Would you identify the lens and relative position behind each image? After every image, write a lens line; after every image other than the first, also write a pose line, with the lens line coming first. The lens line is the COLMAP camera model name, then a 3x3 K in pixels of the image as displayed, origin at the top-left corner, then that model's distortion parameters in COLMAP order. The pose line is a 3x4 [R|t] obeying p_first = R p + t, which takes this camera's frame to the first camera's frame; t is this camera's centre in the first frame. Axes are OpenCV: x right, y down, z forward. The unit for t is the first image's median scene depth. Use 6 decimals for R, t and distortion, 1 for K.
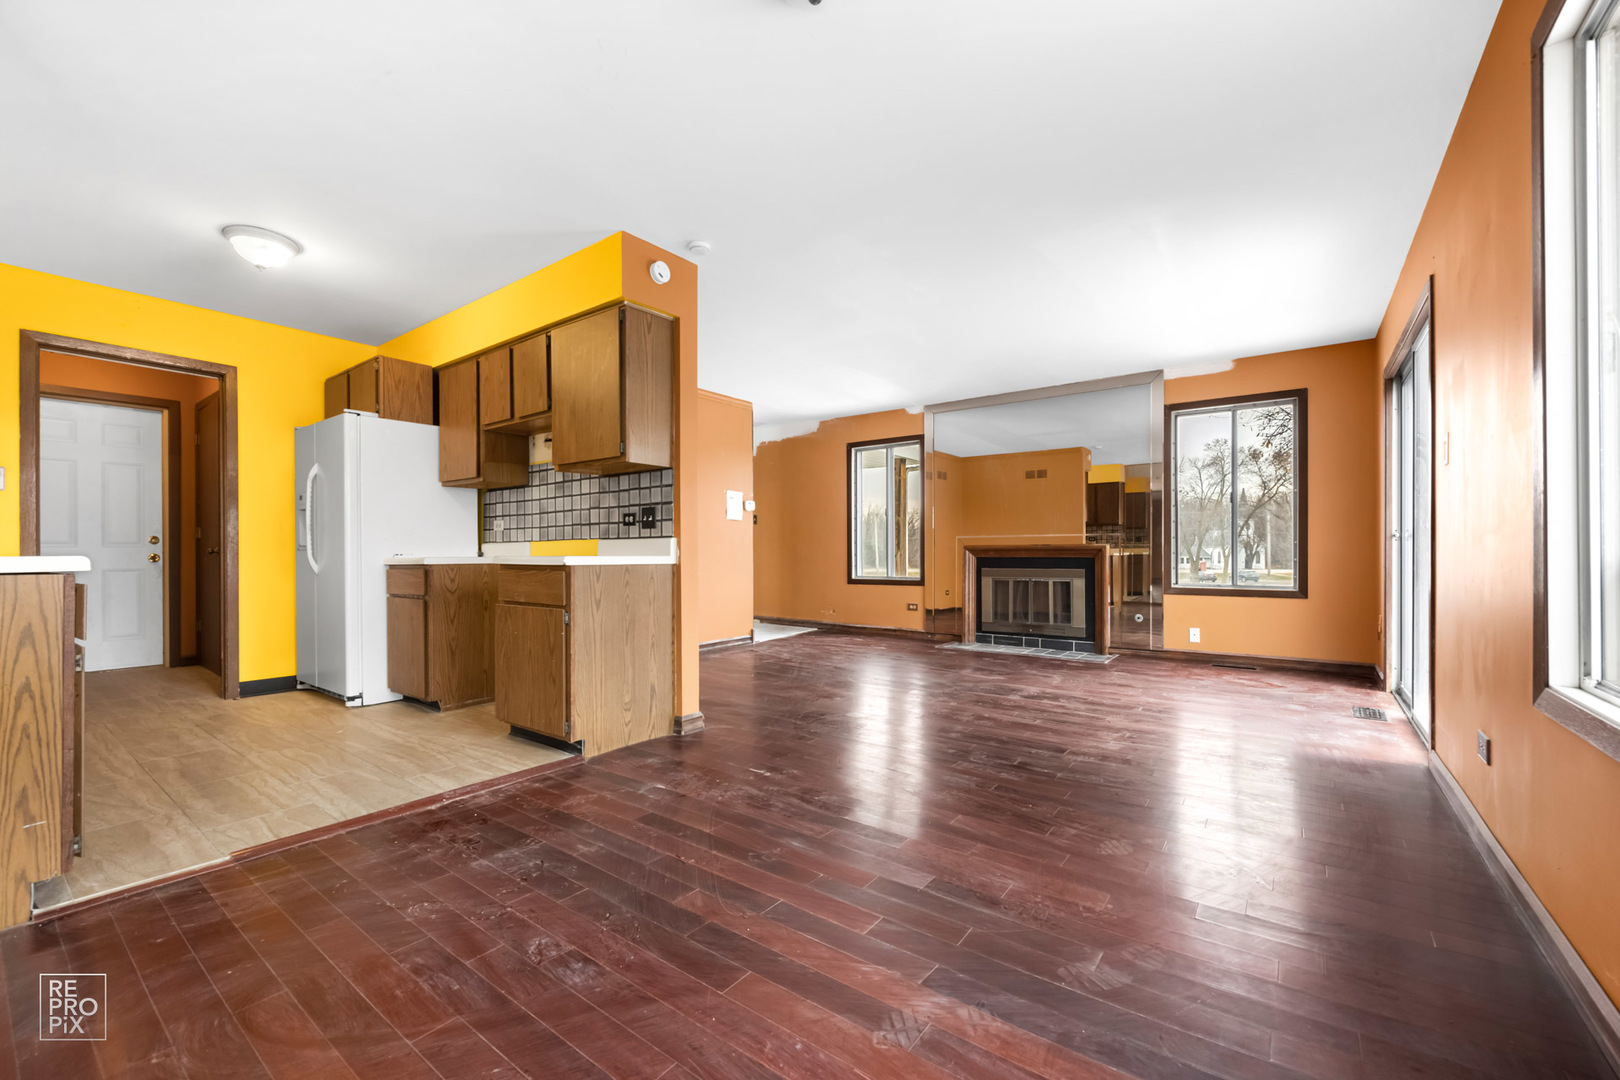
lens RADIAL K [[657.9, 0, 812.0], [0, 657.9, 554.7], [0, 0, 1]] dist [-0.005760, -0.000388]
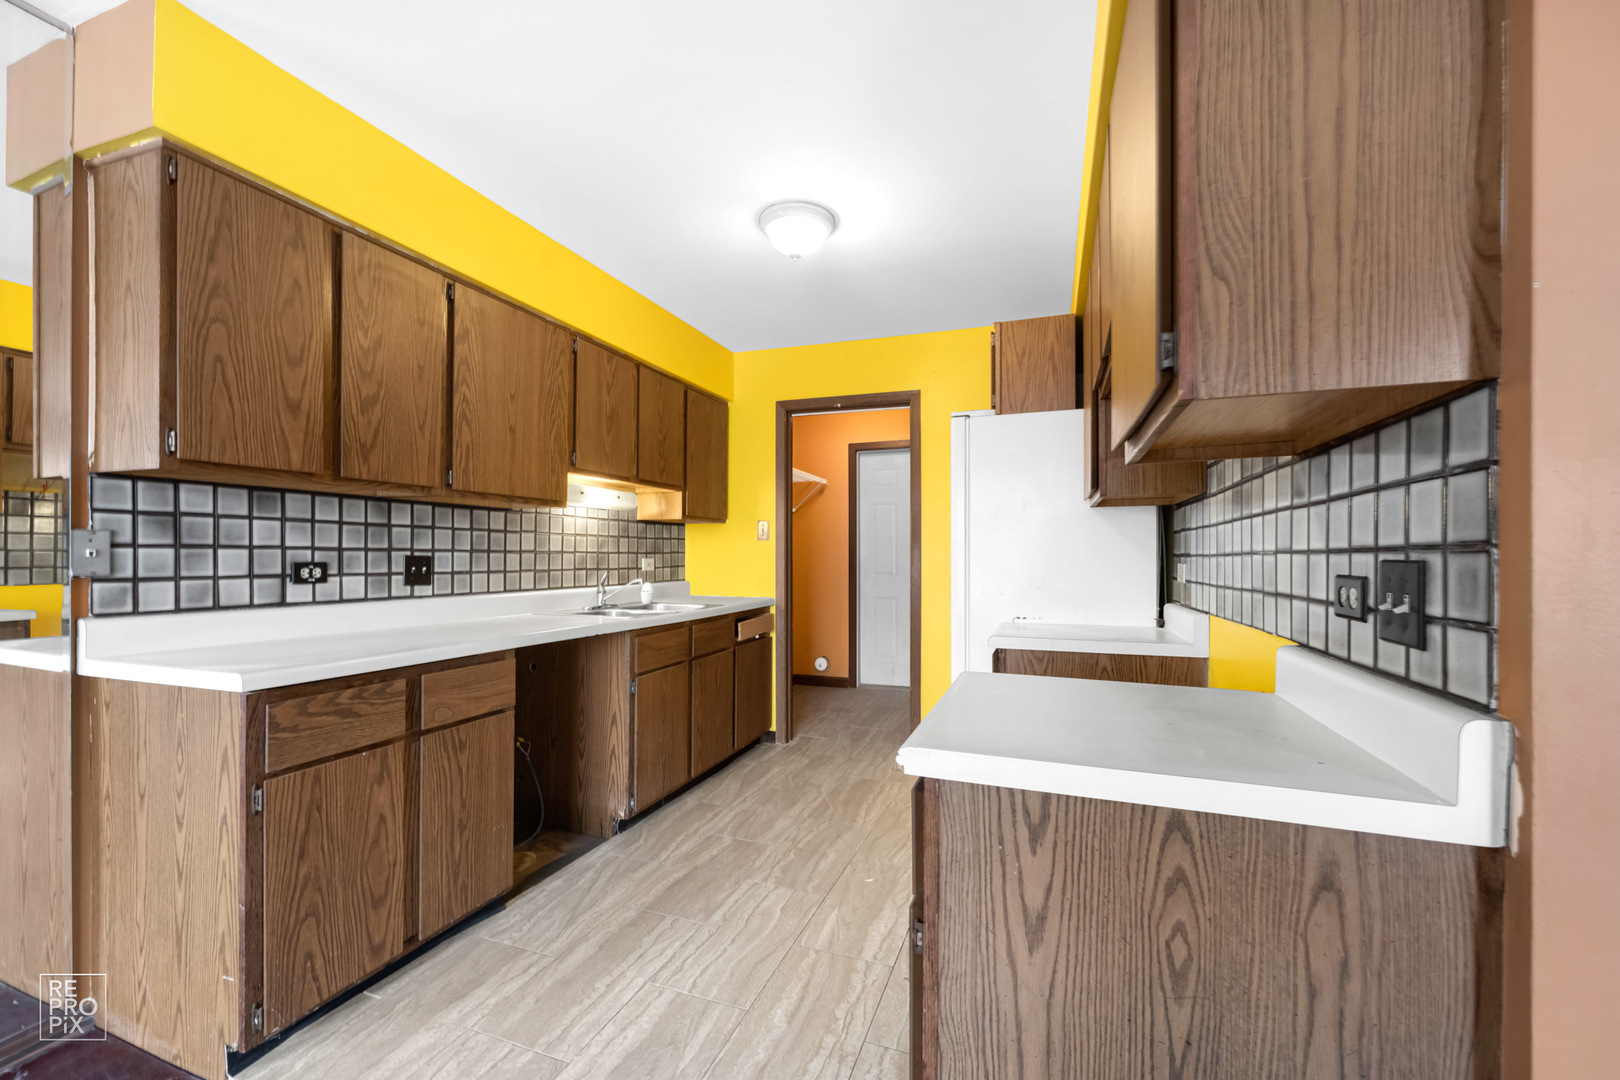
lens RADIAL K [[657.9, 0, 807.1], [0, 657.9, 551.1], [0, 0, 1]] dist [-0.005760, -0.000388]
pose [[0.285350, -0.000242, -0.958423, -0.074731], [-0.010551, 0.999939, -0.003394, -0.075426], [0.958365, 0.011081, 0.285330, 0.738280]]
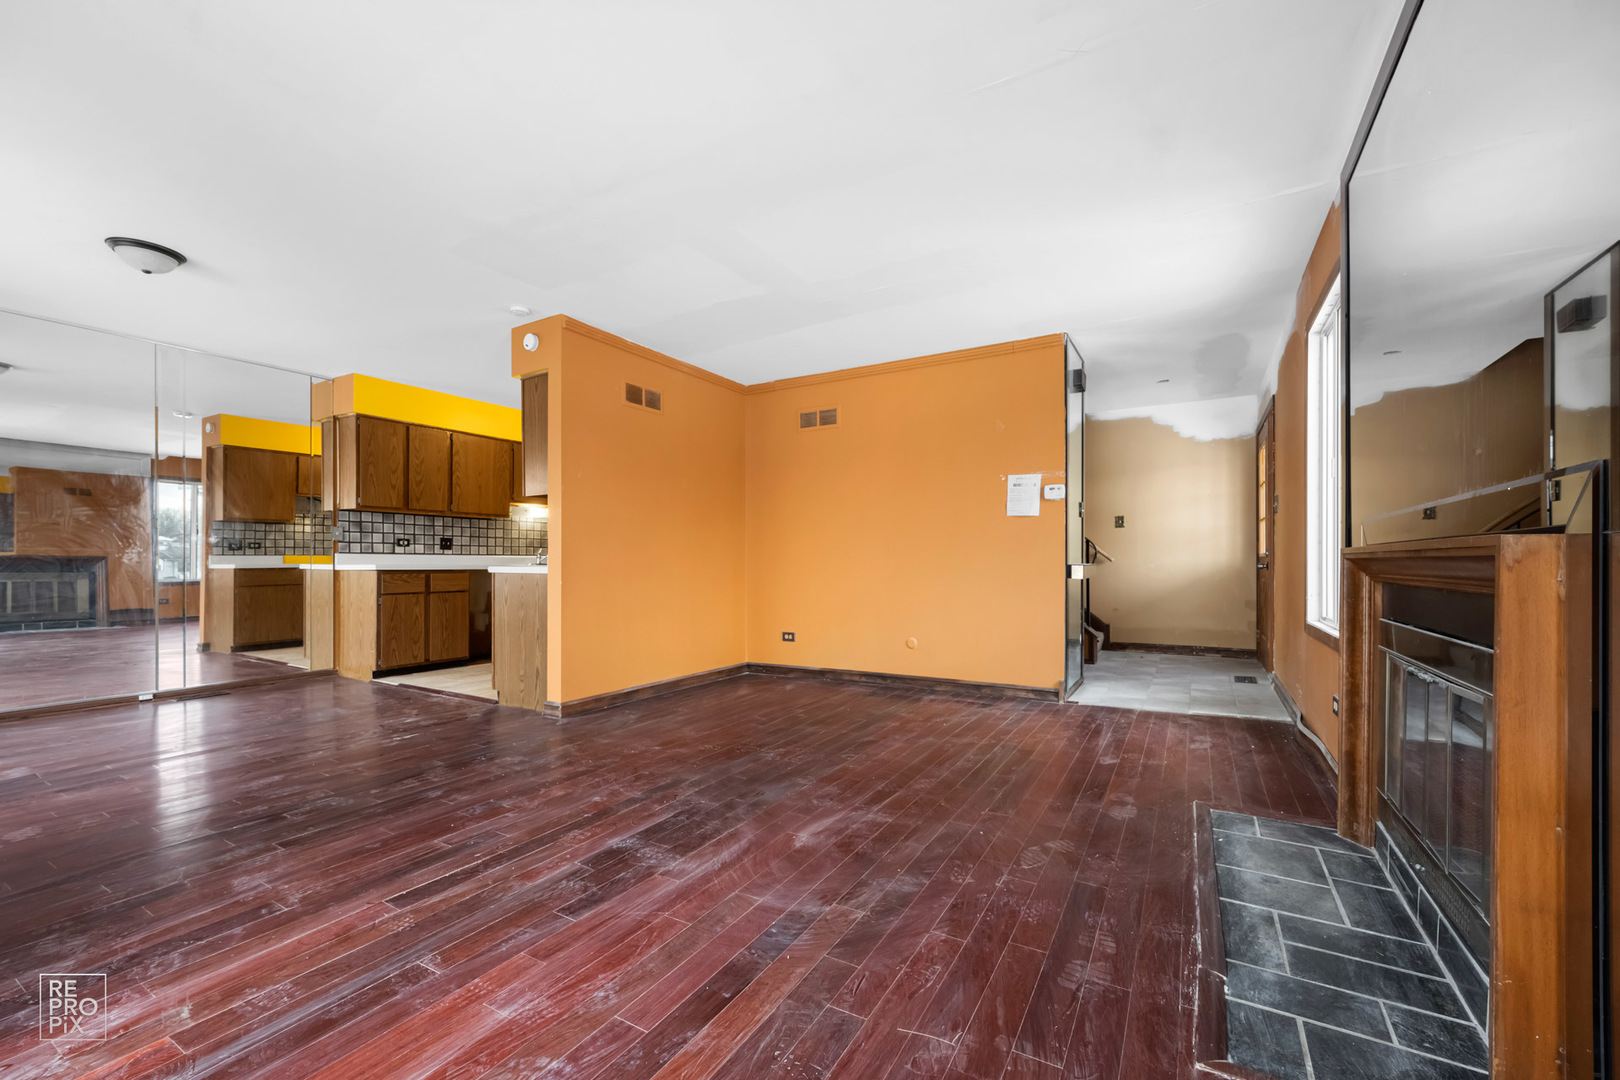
lens RADIAL K [[657.9, 0, 811.8], [0, 657.9, 553.7], [0, 0, 1]] dist [-0.005760, -0.000388]
pose [[0.115364, -0.008060, -0.993291, 1.041431], [-0.004669, 0.999952, -0.008656, -0.012738], [0.993312, 0.005636, 0.115320, 1.336633]]
